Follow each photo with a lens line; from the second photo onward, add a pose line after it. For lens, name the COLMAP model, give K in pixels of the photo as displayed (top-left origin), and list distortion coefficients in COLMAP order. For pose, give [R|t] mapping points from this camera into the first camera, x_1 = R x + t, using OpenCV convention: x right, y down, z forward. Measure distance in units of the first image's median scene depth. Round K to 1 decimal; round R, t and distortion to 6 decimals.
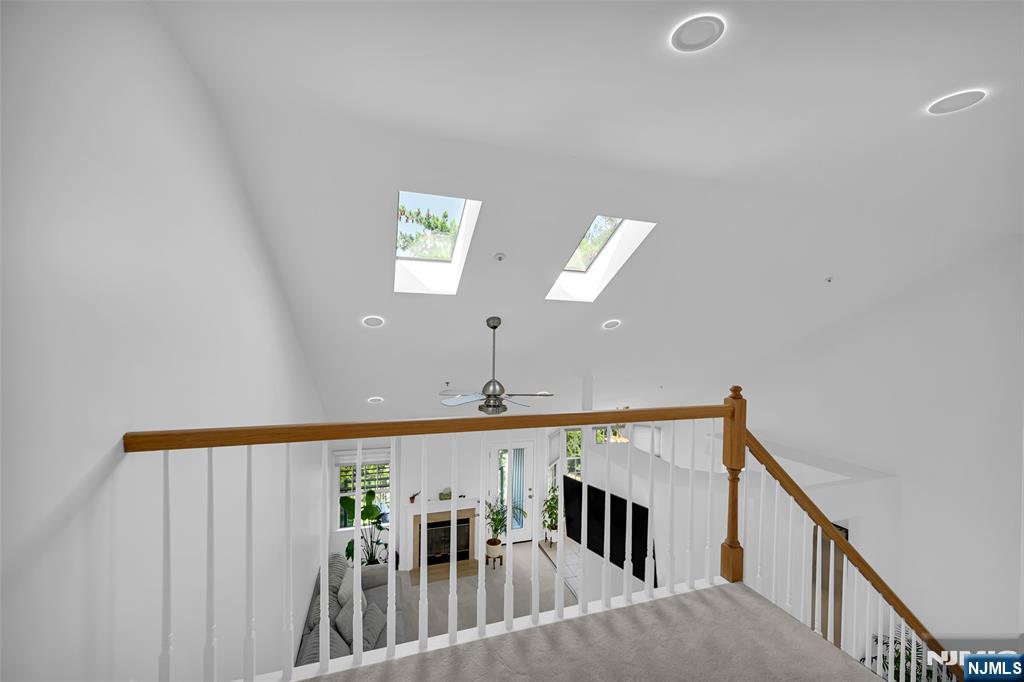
lens RADIAL K [[411.0, 0, 510.0], [0, 411.0, 334.5], [0, 0, 1]] dist [0.000604, 0.000053]
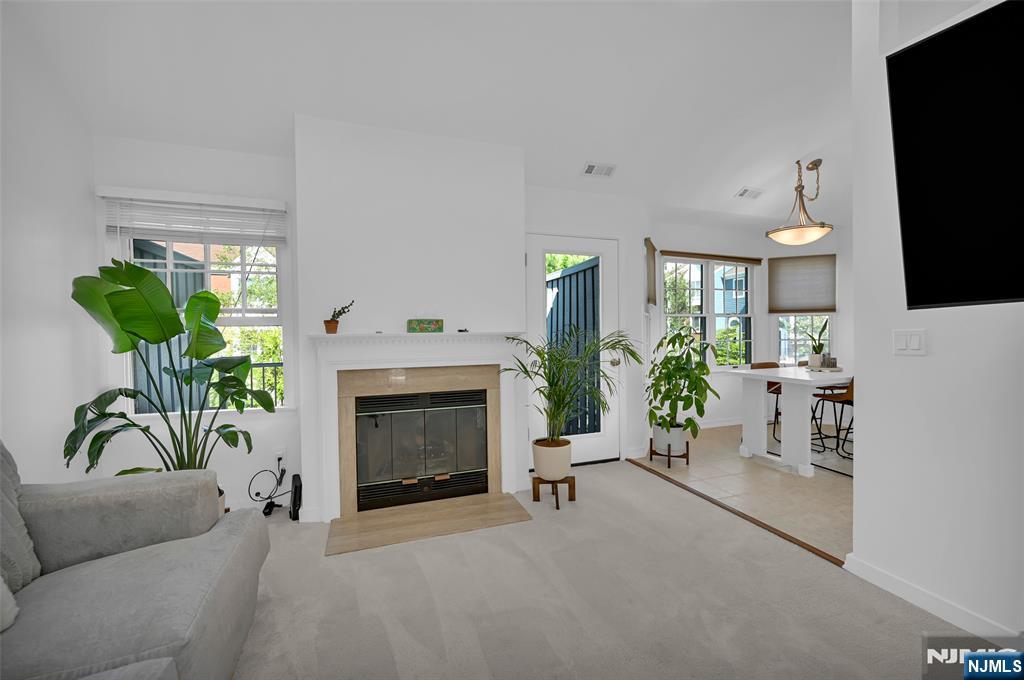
lens RADIAL K [[411.0, 0, 510.3], [0, 411.0, 339.3], [0, 0, 1]] dist [0.000604, 0.000053]
pose [[0.999051, -0.031912, 0.029628, -0.086493], [0.032019, 0.999482, -0.003147, 0.404777], [-0.029512, 0.004092, 0.999556, 0.606054]]
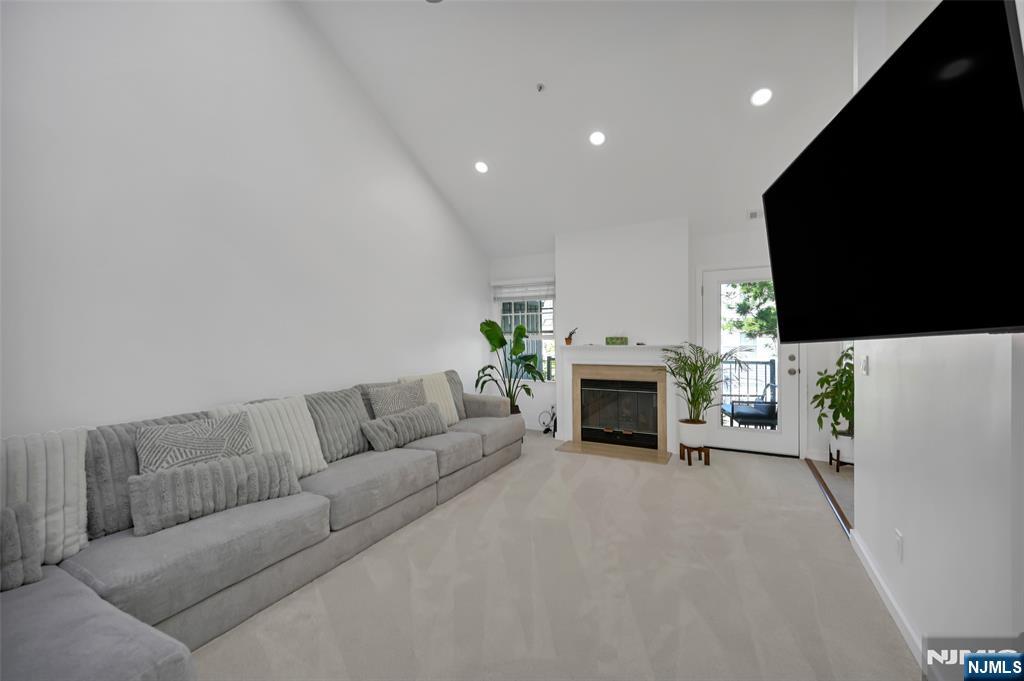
lens RADIAL K [[411.0, 0, 509.5], [0, 411.0, 338.9], [0, 0, 1]] dist [0.000604, 0.000053]
pose [[0.690169, -0.020884, -0.723347, 0.198456], [0.009761, 0.999761, -0.019550, 0.396658], [0.723583, 0.006432, 0.690208, 0.419350]]
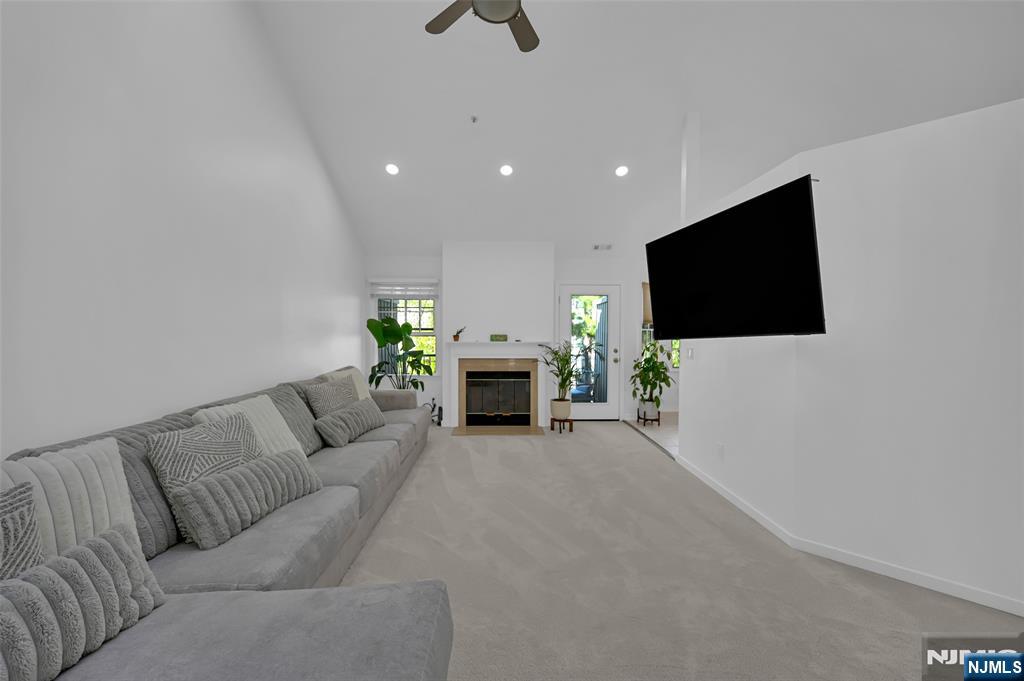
lens RADIAL K [[411.0, 0, 506.8], [0, 411.0, 340.2], [0, 0, 1]] dist [0.000604, 0.000053]
pose [[0.958353, -0.011989, -0.285336, 0.080070], [0.010560, 0.999923, -0.006548, 0.397827], [0.285392, 0.003262, 0.958405, 0.255893]]
